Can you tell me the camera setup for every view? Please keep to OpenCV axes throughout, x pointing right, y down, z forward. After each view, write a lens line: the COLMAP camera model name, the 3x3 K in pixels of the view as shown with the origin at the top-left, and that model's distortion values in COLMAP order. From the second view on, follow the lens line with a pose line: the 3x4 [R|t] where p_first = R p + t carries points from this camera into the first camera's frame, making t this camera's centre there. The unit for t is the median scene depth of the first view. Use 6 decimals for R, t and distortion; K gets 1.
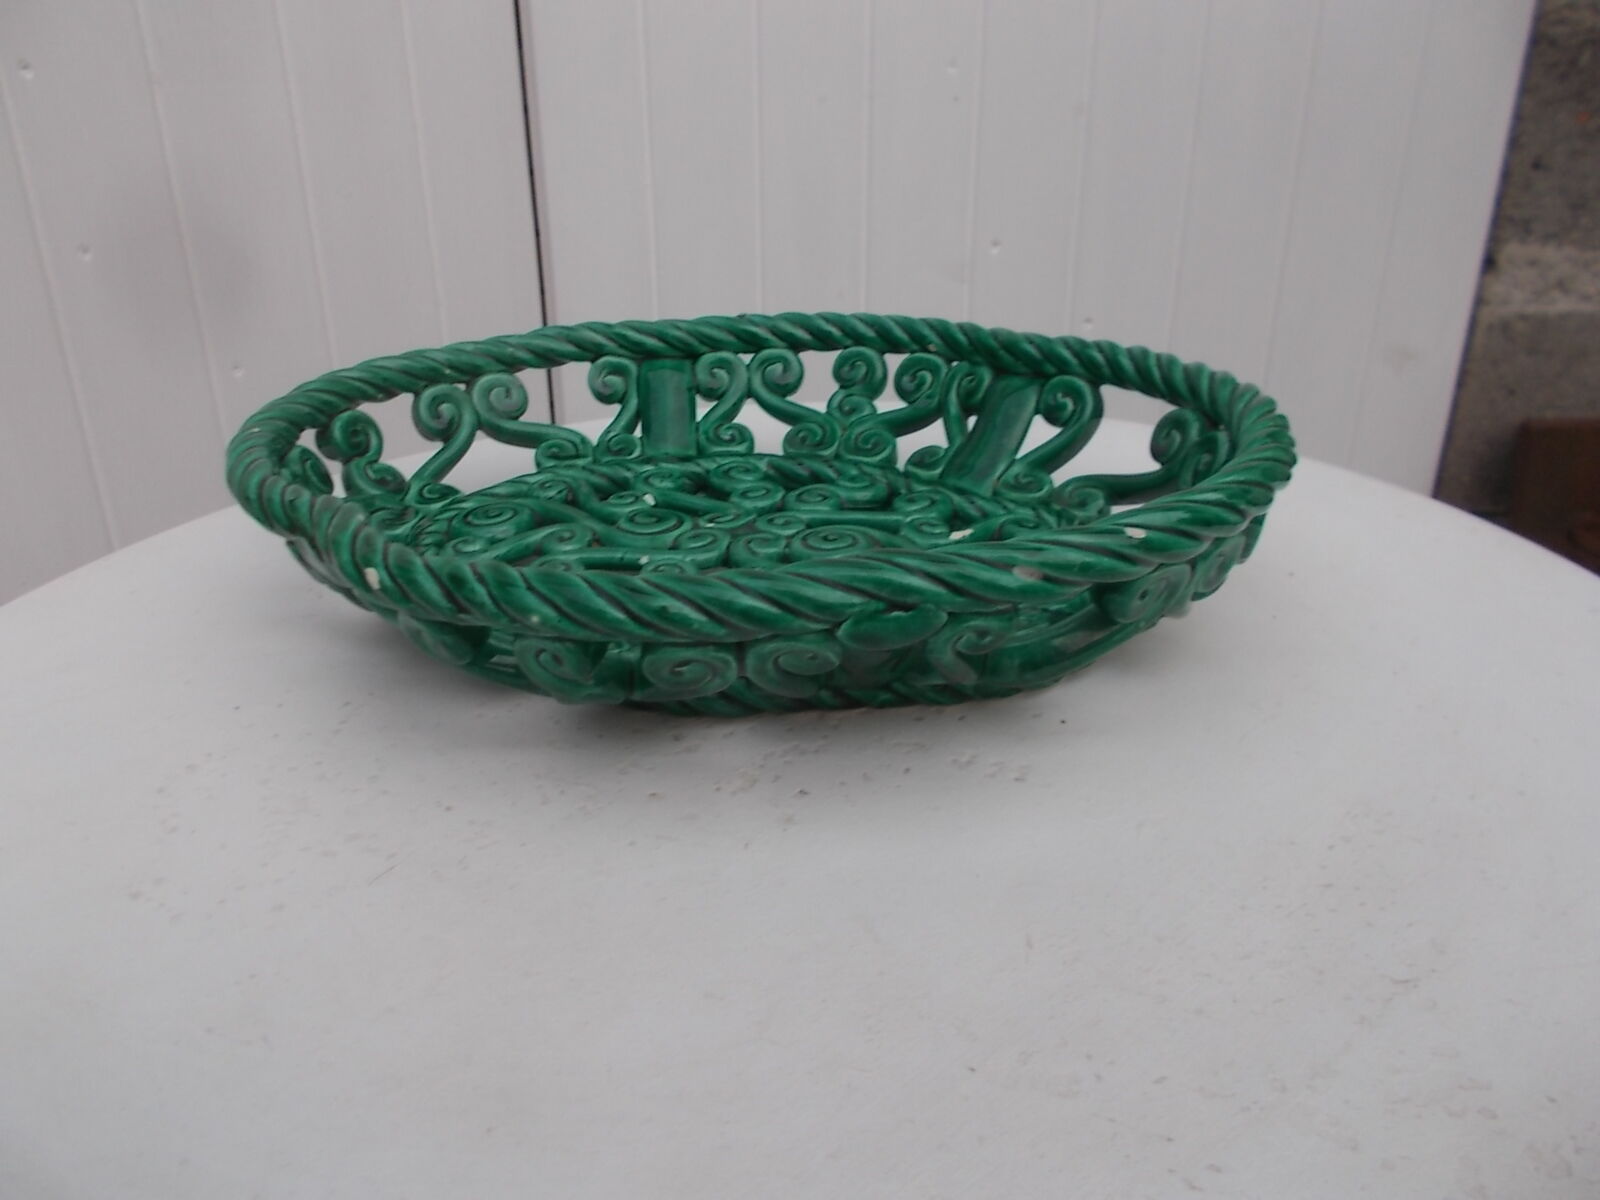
lens RADIAL K [[1229.0, 0, 801.7], [0, 1229.0, 571.2], [0, 0, 1]] dist [0.000290, 0.001264]
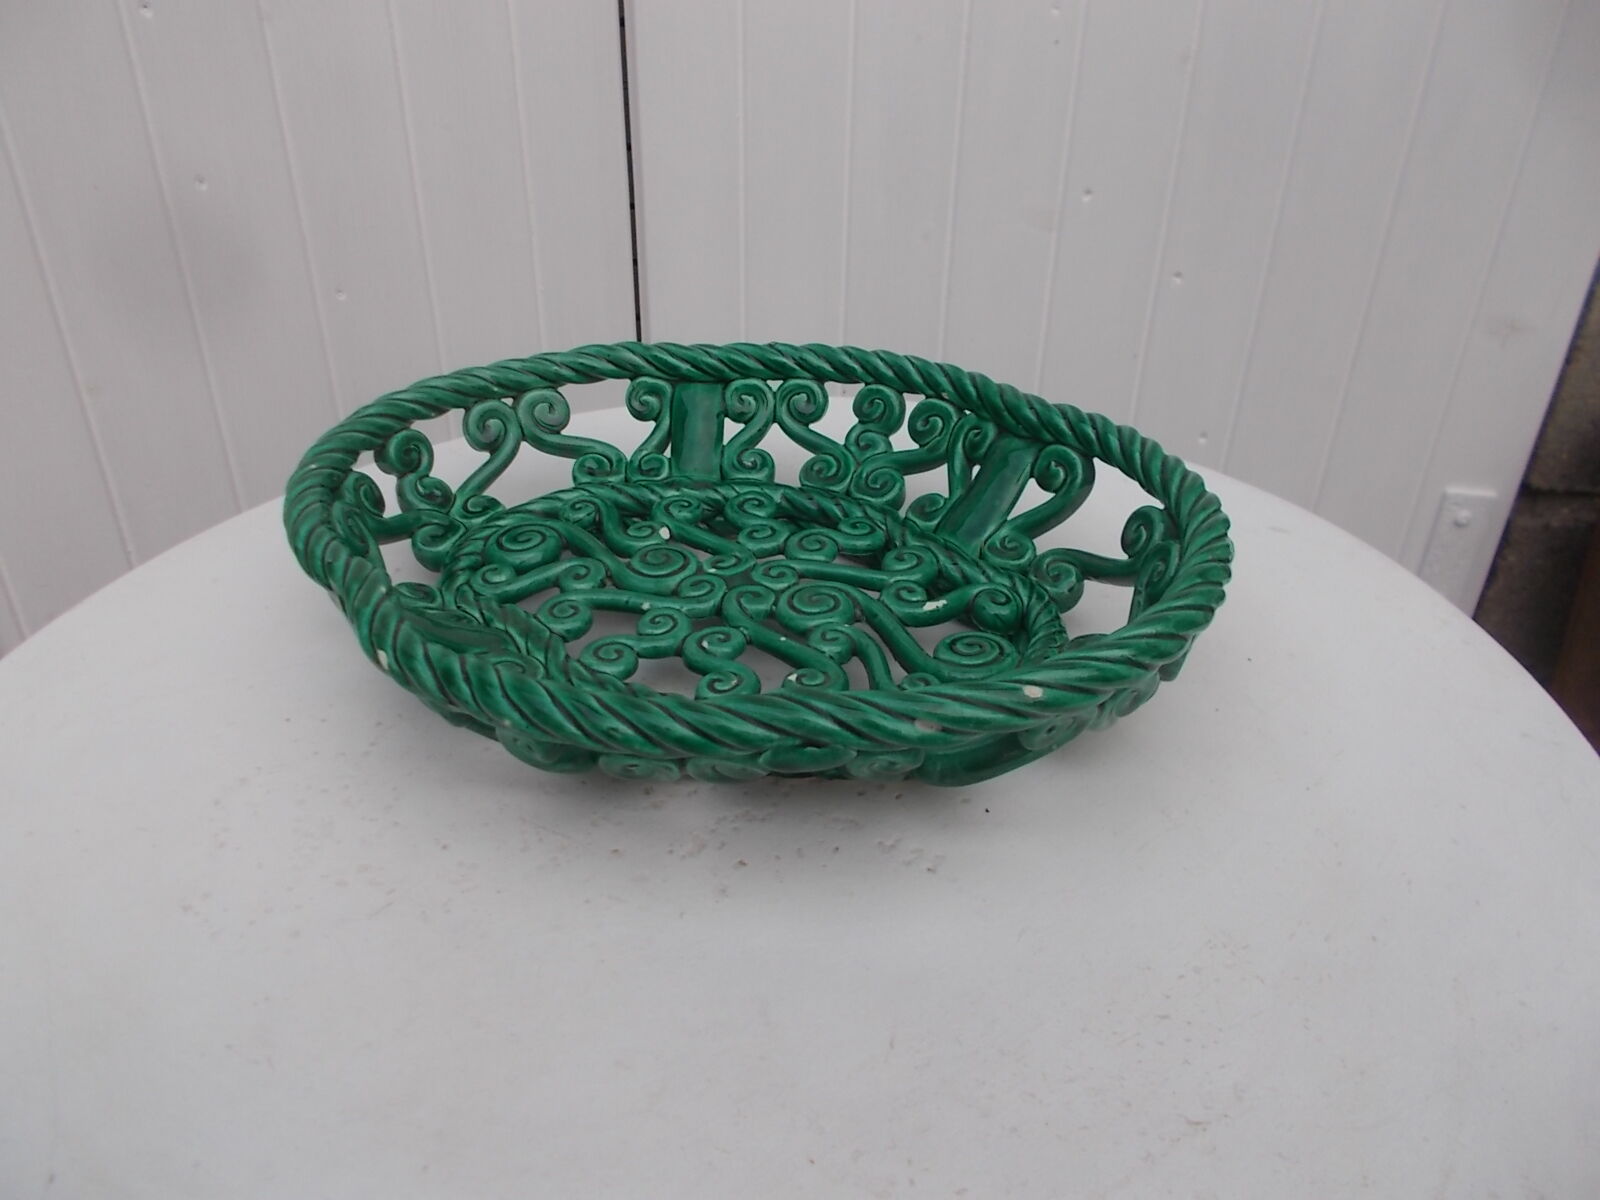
lens RADIAL K [[1221.5, 0, 804.2], [0, 1221.5, 589.4], [0, 0, 1]] dist [0.001332, 0.000949]
pose [[0.992760, 0.078864, -0.090597, 0.098198], [-0.065482, 0.987667, 0.142215, -0.165630], [0.100695, -0.135253, 0.985681, -0.062863]]
